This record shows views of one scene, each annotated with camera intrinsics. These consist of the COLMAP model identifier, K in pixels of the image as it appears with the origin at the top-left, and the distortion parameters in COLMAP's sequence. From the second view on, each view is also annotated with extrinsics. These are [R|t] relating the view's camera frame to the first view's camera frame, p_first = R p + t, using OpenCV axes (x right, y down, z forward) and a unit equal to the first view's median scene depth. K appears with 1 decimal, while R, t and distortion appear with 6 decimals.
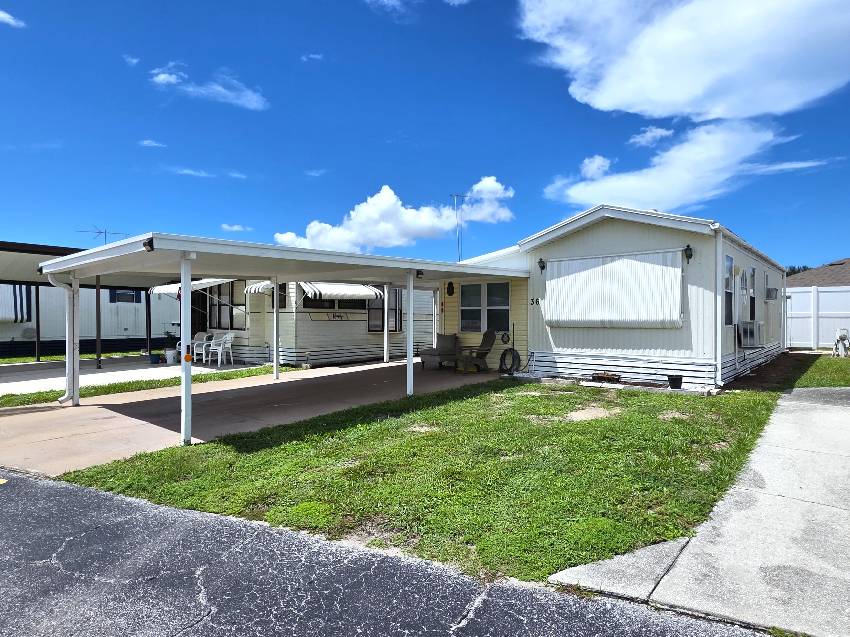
lens RADIAL K [[498.8, 0, 425.4], [0, 498.8, 319.6], [0, 0, 1]] dist [-0.002193, 0.000426]
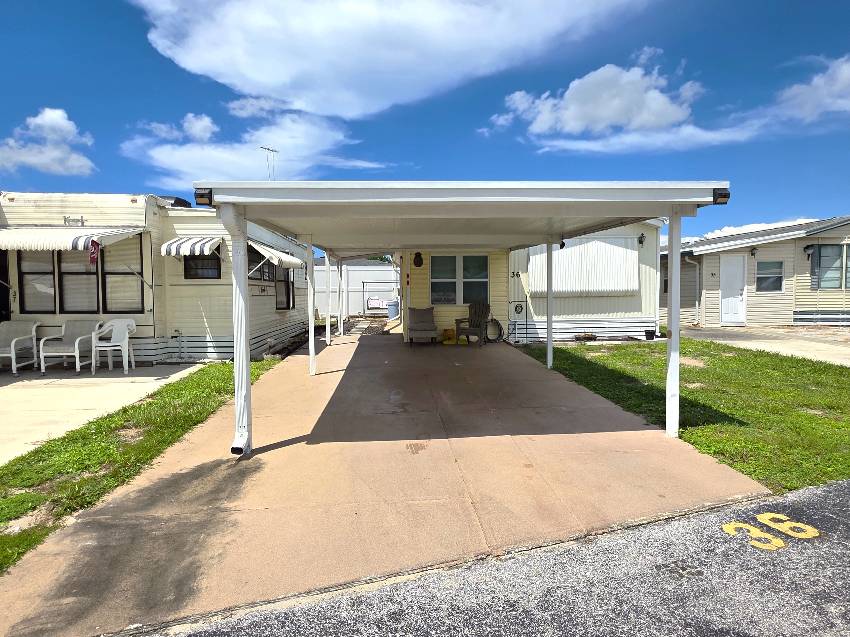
lens RADIAL K [[499.3, 0, 414.7], [0, 499.3, 319.9], [0, 0, 1]] dist [0.003368, 0.001101]
pose [[0.717043, -0.050004, 0.695233, -0.622518], [0.013189, 0.998218, 0.058193, -0.003480], [-0.696904, -0.032557, 0.716425, 0.325115]]
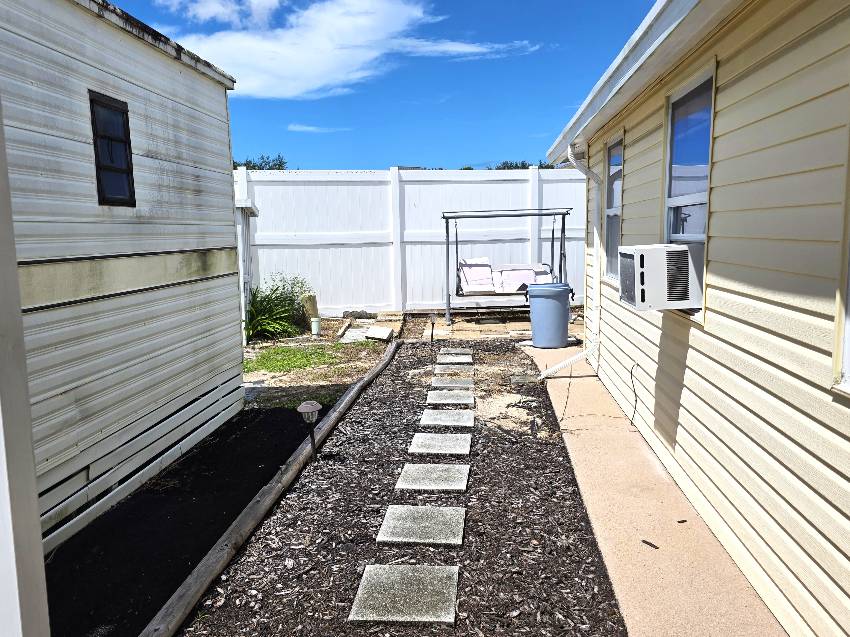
lens RADIAL K [[654.9, 0, 421.7], [0, 654.9, 302.1], [0, 0, 1]] dist [0.111125, -0.224803]
pose [[0.815203, -0.082463, 0.573274, 0.079724], [0.021743, 0.993472, 0.111988, -0.025408], [-0.578766, -0.078828, 0.811675, 1.194527]]
